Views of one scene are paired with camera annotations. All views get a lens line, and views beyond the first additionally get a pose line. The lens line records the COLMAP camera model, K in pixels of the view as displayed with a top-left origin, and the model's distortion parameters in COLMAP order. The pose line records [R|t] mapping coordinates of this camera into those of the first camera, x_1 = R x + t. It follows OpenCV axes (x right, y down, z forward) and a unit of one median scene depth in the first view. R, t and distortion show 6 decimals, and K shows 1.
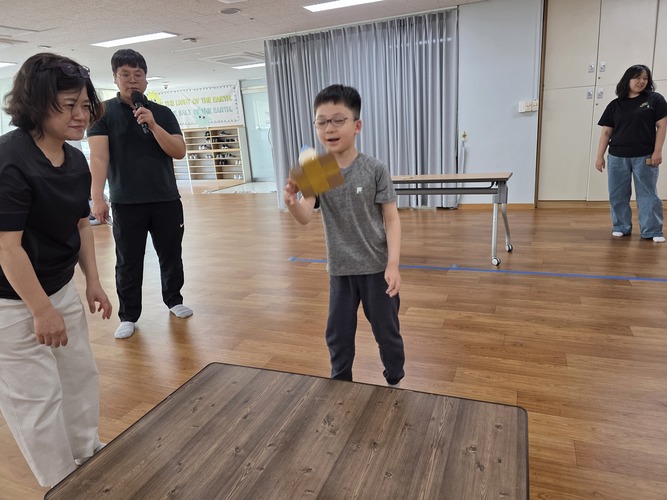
lens RADIAL K [[450.0, 0, 341.9], [0, 450.0, 242.9], [0, 0, 1]] dist [0.067341, -0.070753]
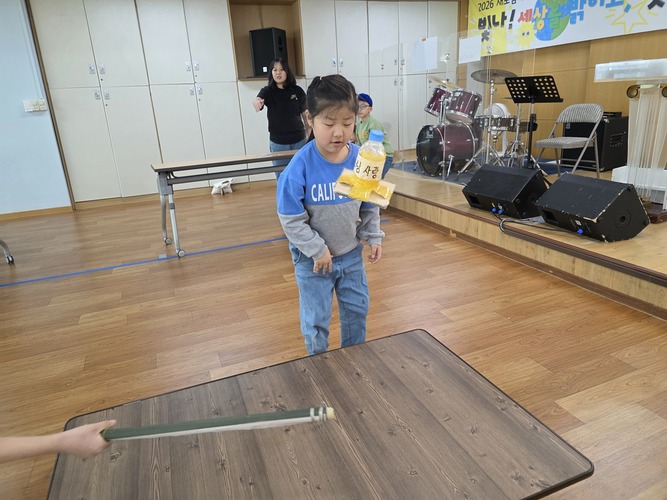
lens RADIAL K [[450.0, 0, 328.2], [0, 450.0, 243.5], [0, 0, 1]] dist [0.067341, -0.070753]
pose [[0.726771, -0.182651, 0.662150, 0.161756], [0.180026, 0.980950, 0.072996, 0.019716], [-0.662868, 0.066153, 0.745808, -0.084241]]
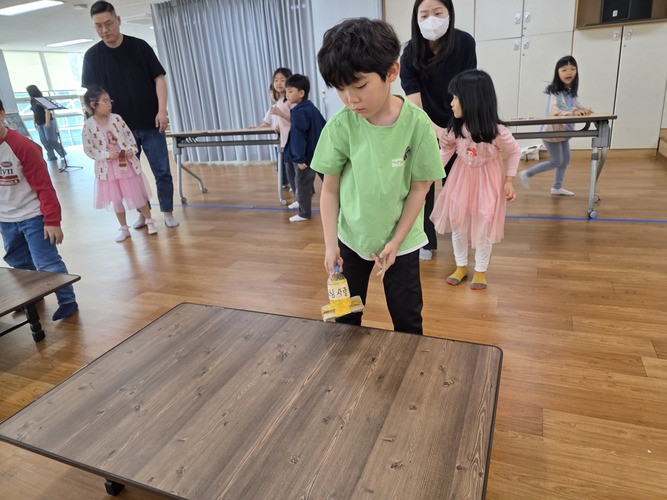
lens RADIAL K [[450.0, 0, 342.5], [0, 450.0, 246.2], [0, 0, 1]] dist [0.067341, -0.070753]
pose [[0.999975, -0.005653, -0.004210, 0.313914], [0.005994, 0.996270, 0.086081, 0.035448], [0.003707, -0.086104, 0.996279, -0.127583]]
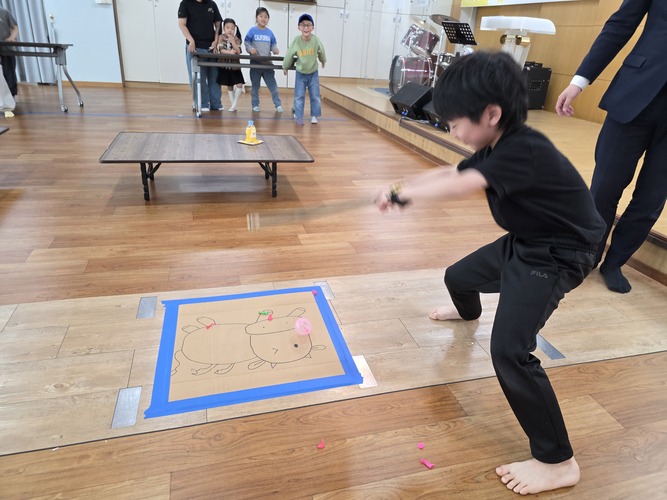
lens RADIAL K [[450.0, 0, 333.9], [0, 450.0, 243.4], [0, 0, 1]] dist [0.067341, -0.070753]
pose [[0.786824, -0.142090, 0.600598, 0.056749], [0.036896, 0.982226, 0.184040, 0.141010], [-0.616074, -0.122647, 0.778082, -0.416856]]
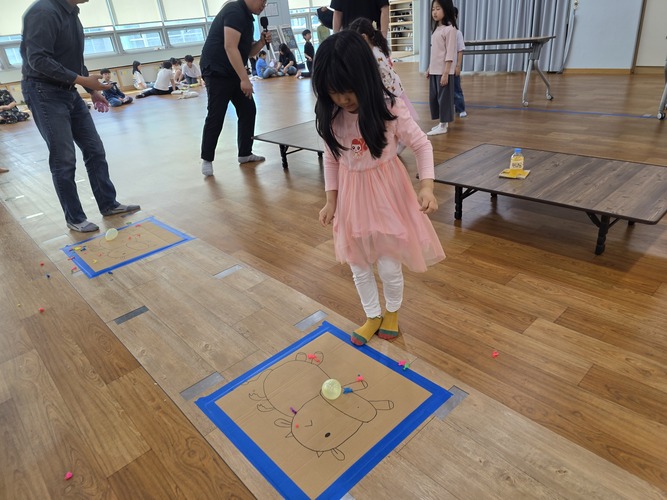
lens RADIAL K [[450.0, 0, 332.1], [0, 450.0, 241.7], [0, 0, 1]] dist [0.067341, -0.070753]
pose [[0.903087, 0.170807, -0.394028, 0.271281], [-0.070646, 0.964090, 0.256007, 0.088314], [0.423606, -0.203360, 0.882724, -0.393084]]
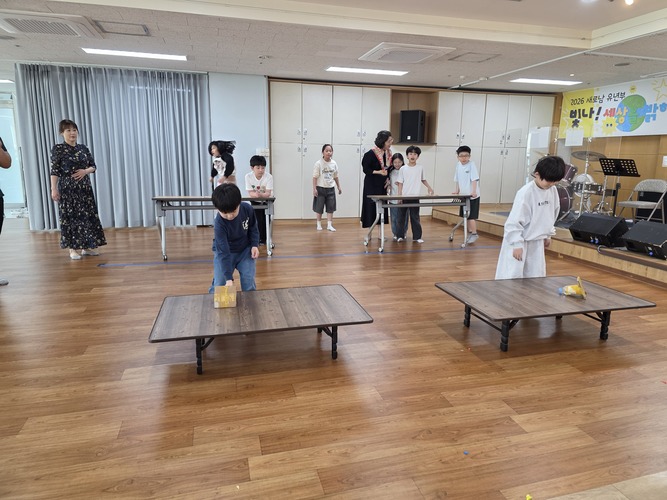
lens RADIAL K [[450.0, 0, 336.8], [0, 450.0, 243.9], [0, 0, 1]] dist [0.067341, -0.070753]
pose [[0.794836, -0.035161, 0.605805, -0.250969], [0.083587, 0.995148, -0.051910, 0.069870], [-0.601040, 0.091897, 0.793918, -0.210464]]
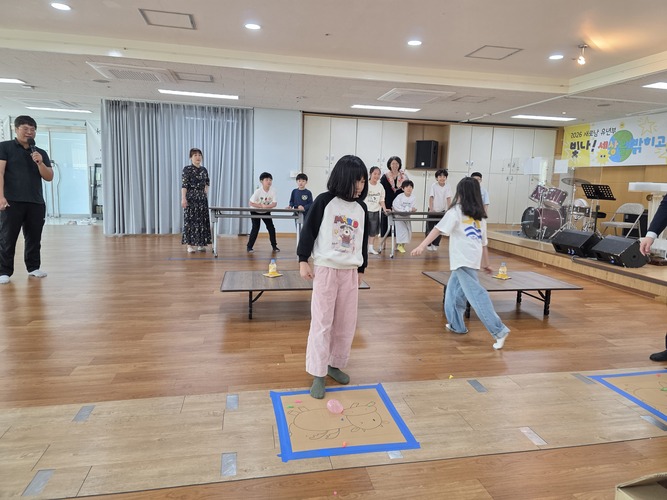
lens RADIAL K [[450.0, 0, 337.3], [0, 450.0, 240.1], [0, 0, 1]] dist [0.067341, -0.070753]
pose [[0.829898, 0.025148, 0.557348, -0.353813], [0.048816, 0.991879, -0.117442, 0.131886], [-0.555776, 0.124672, 0.821931, -0.382757]]
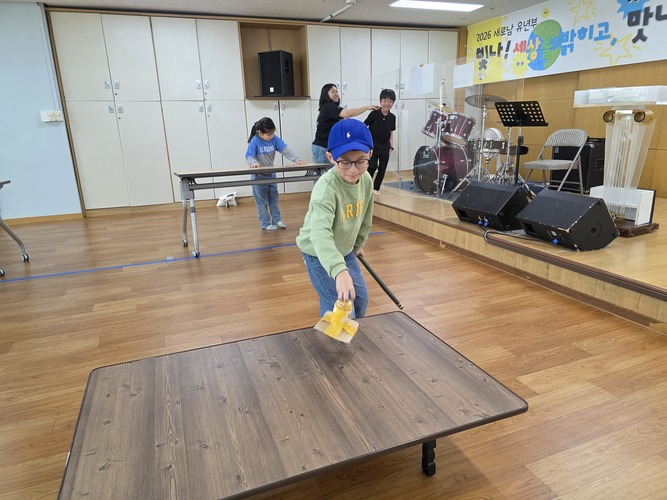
lens RADIAL K [[450.0, 0, 332.7], [0, 450.0, 255.5], [0, 0, 1]] dist [0.067341, -0.070753]
pose [[0.727870, -0.144927, 0.670225, 0.134917], [0.152147, 0.987180, 0.048232, 0.042384], [-0.668623, 0.066866, 0.740589, -0.119169]]
